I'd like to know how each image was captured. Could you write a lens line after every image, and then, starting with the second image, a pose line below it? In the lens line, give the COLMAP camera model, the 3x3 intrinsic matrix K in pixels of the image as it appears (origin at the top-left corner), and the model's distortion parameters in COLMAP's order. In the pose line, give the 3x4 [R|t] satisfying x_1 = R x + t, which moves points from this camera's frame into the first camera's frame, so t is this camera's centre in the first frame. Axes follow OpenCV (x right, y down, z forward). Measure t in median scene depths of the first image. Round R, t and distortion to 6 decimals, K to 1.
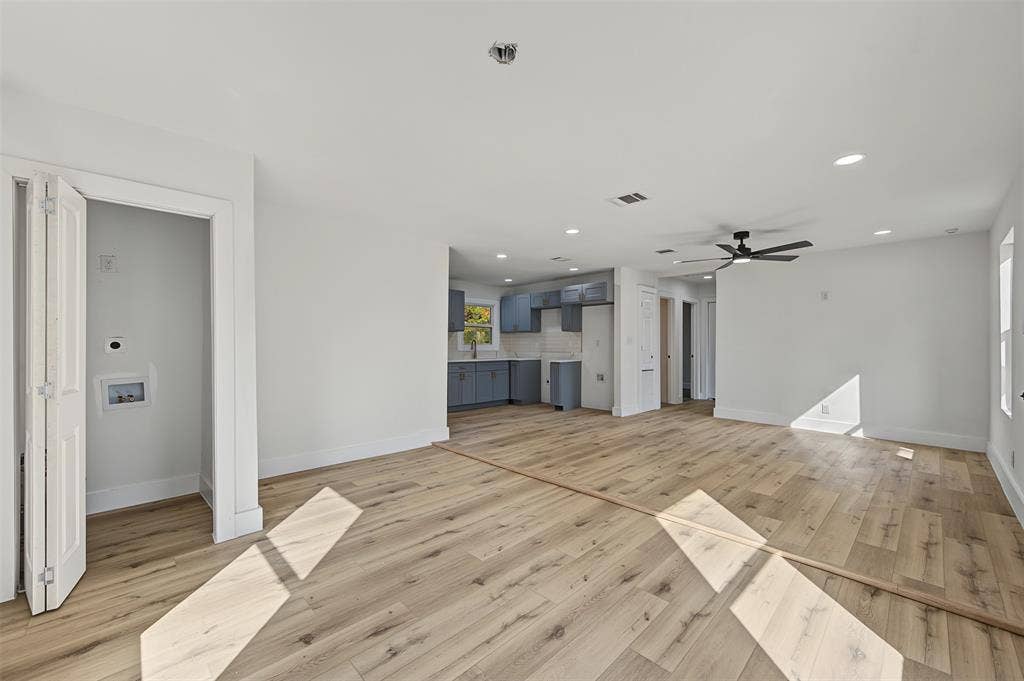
lens RADIAL K [[399.2, 0, 516.2], [0, 399.2, 343.9], [0, 0, 1]] dist [0.000041, -0.000074]
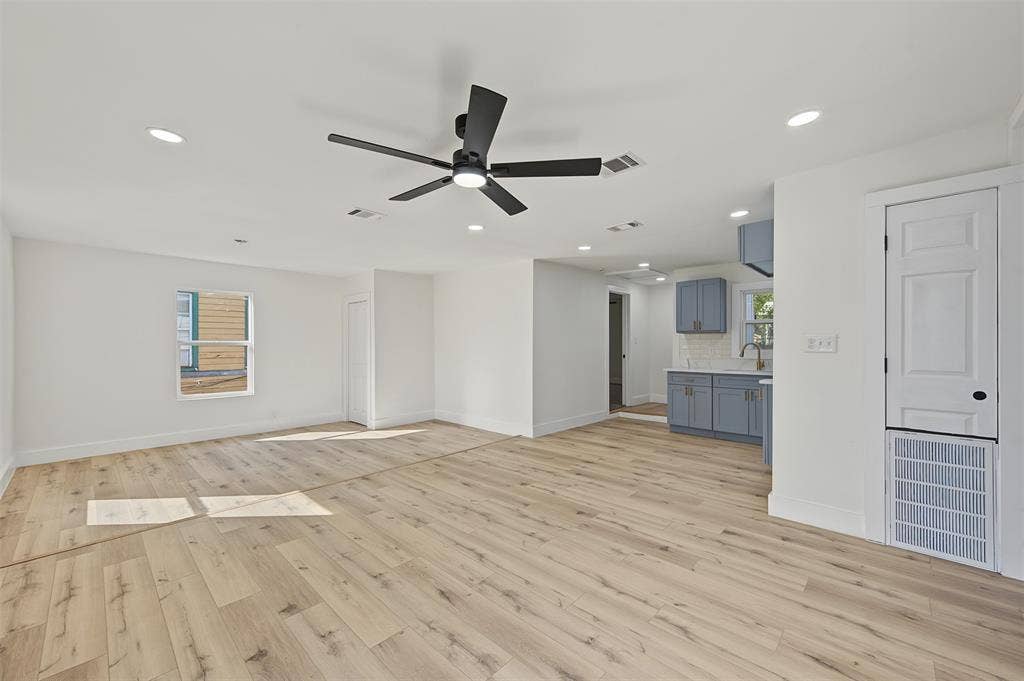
lens RADIAL K [[399.2, 0, 516.2], [0, 399.2, 343.9], [0, 0, 1]] dist [0.000041, -0.000074]
pose [[0.058806, -0.002478, -0.998266, 0.971900], [0.002492, 0.999994, -0.002336, -0.013682], [0.998266, -0.002350, 0.058812, 0.953900]]
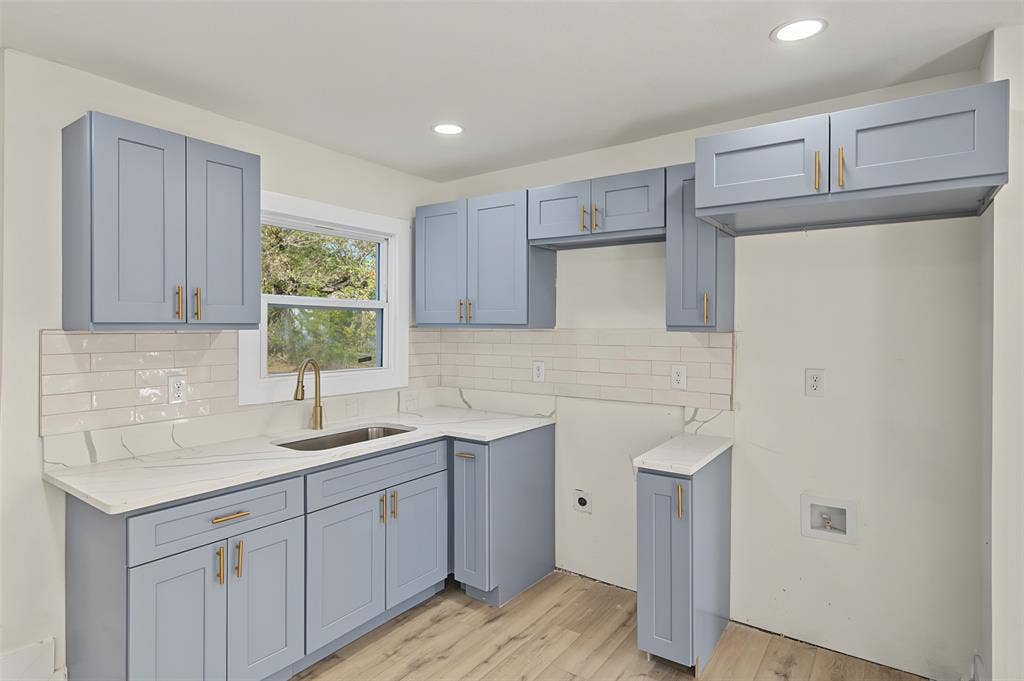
lens RADIAL K [[528.5, 0, 509.9], [0, 528.5, 324.8], [0, 0, 1]] dist [0.000910, 0.000151]
pose [[0.986567, 0.002946, 0.163331, -0.059332], [-0.003301, 0.999993, 0.001904, -0.057421], [-0.163324, -0.002418, 0.986569, 1.104354]]
